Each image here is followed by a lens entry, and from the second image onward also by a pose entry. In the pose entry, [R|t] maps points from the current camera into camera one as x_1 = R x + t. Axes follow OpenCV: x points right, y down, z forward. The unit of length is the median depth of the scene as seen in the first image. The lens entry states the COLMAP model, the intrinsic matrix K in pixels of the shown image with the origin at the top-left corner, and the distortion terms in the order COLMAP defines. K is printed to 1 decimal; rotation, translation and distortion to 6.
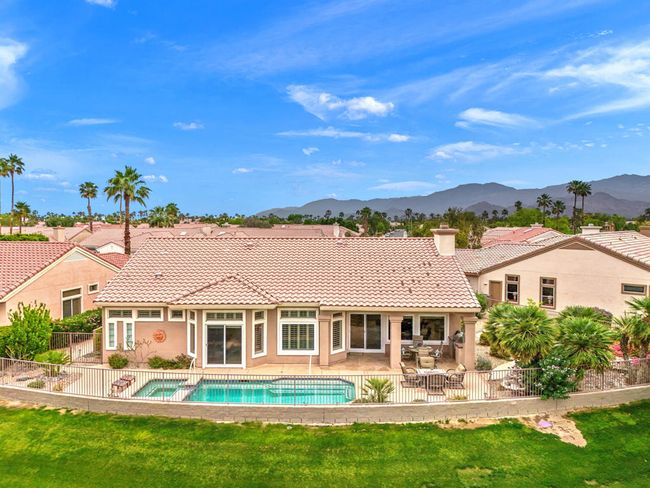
lens RADIAL K [[474.8, 0, 325.0], [0, 474.8, 244.0], [0, 0, 1]] dist [0.028242, -0.006520]
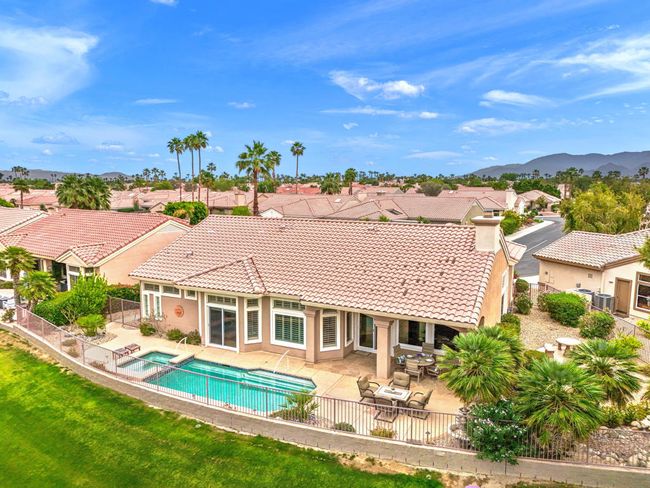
lens RADIAL K [[474.8, 0, 325.0], [0, 474.8, 244.0], [0, 0, 1]] dist [0.028242, -0.006520]
pose [[0.908735, 0.055711, -0.413639, 0.405817], [-0.021374, 0.995963, 0.087185, -0.062817], [0.416827, -0.070387, 0.906257, 0.168955]]
